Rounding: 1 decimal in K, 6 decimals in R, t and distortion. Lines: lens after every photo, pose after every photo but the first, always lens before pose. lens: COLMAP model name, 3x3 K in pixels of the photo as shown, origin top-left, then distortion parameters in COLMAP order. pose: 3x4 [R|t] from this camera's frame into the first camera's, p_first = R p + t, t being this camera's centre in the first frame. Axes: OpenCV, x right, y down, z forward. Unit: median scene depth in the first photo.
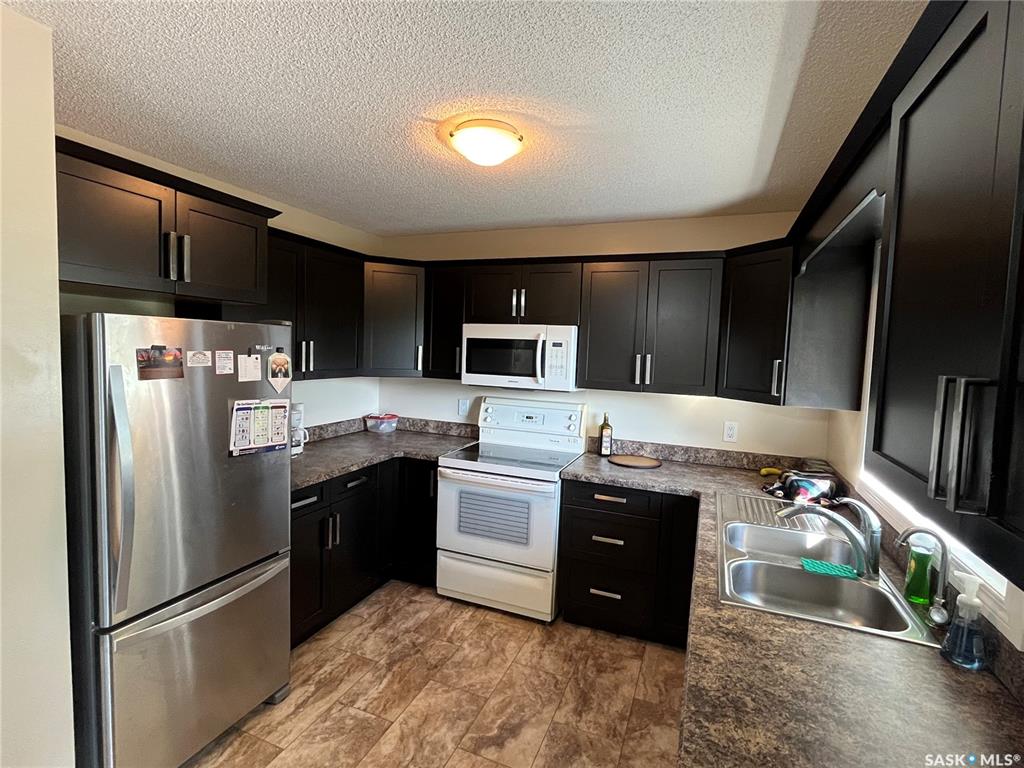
lens RADIAL K [[495.9, 0, 509.0], [0, 495.9, 382.9], [0, 0, 1]] dist [-0.000891, -0.001184]
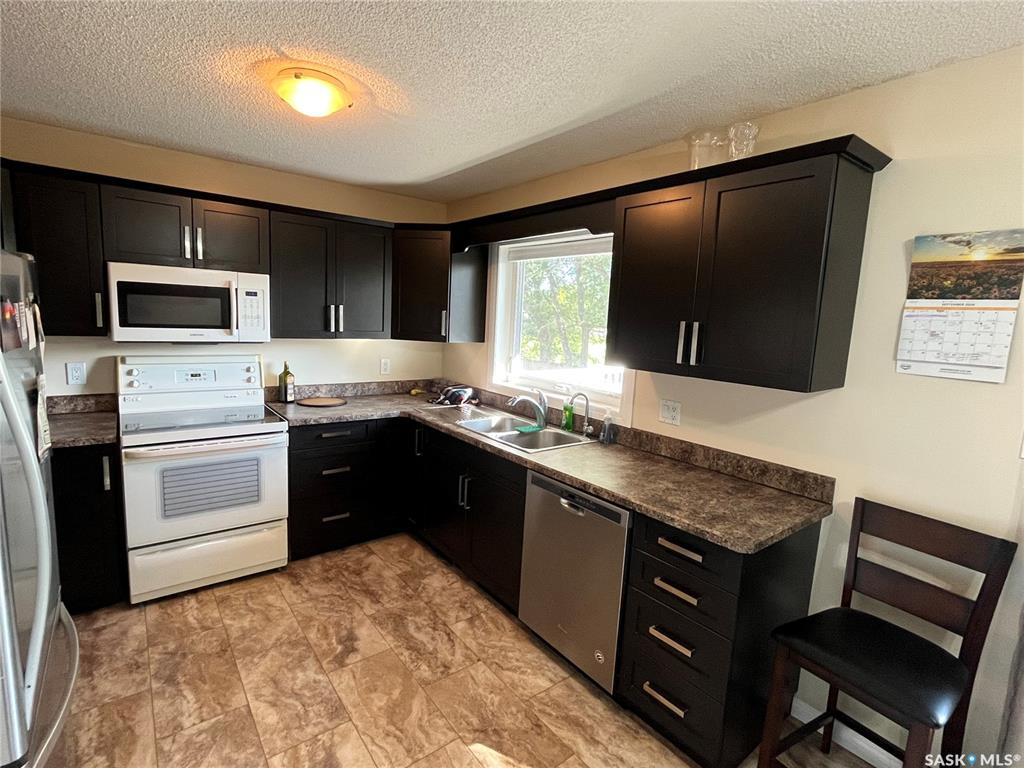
lens RADIAL K [[495.9, 0, 503.1], [0, 495.9, 380.9], [0, 0, 1]] dist [-0.000891, -0.001184]
pose [[0.507462, -0.125559, 0.852477, -0.514355], [0.033289, 0.991445, 0.126211, -0.015702], [-0.861031, -0.035669, 0.507300, 0.096486]]
